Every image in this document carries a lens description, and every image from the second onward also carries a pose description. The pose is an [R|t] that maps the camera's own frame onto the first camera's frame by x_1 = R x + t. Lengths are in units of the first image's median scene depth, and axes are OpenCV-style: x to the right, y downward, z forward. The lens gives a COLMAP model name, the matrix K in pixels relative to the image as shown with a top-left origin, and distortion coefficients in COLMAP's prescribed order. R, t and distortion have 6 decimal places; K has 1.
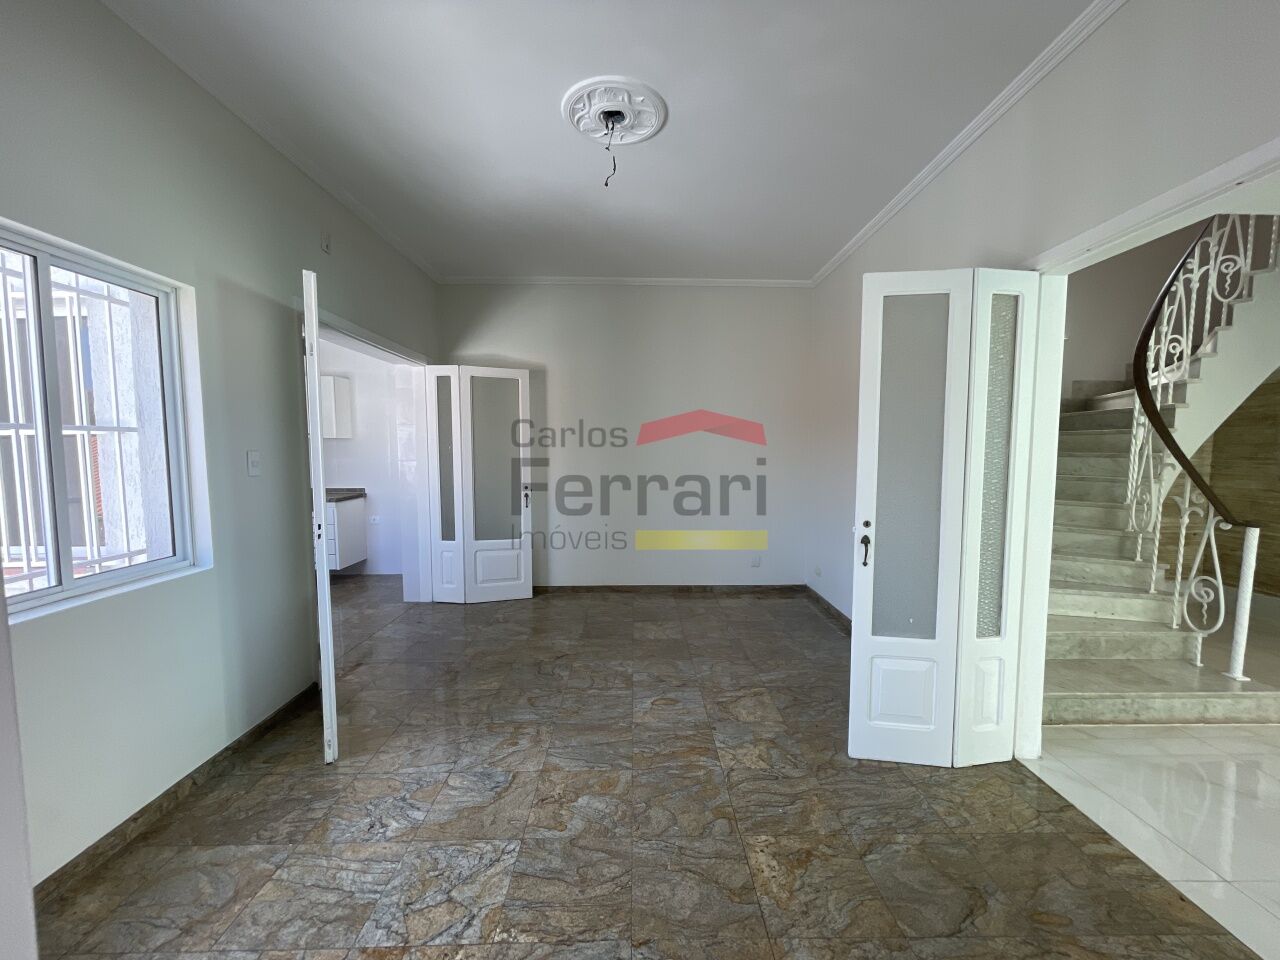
lens RADIAL K [[526.7, 0, 635.9], [0, 526.7, 485.6], [0, 0, 1]] dist [0.000874, 0.000149]
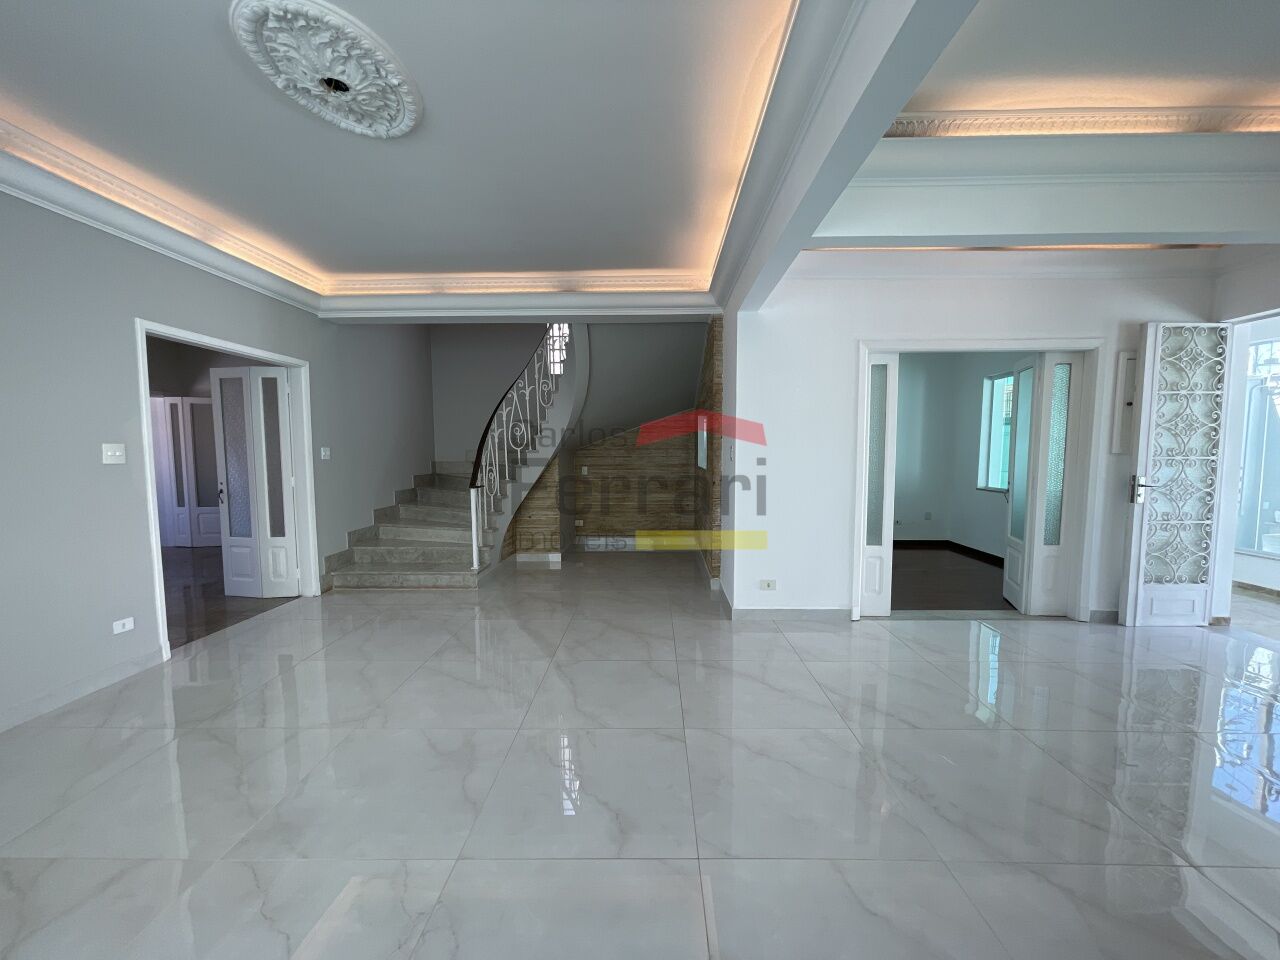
lens RADIAL K [[526.7, 0, 647.2], [0, 526.7, 485.3], [0, 0, 1]] dist [0.000874, 0.000149]
pose [[0.999155, -0.001438, -0.041066, 1.416530], [0.001405, 0.999999, -0.000843, 0.052866], [0.041067, 0.000785, 0.999156, -0.668873]]
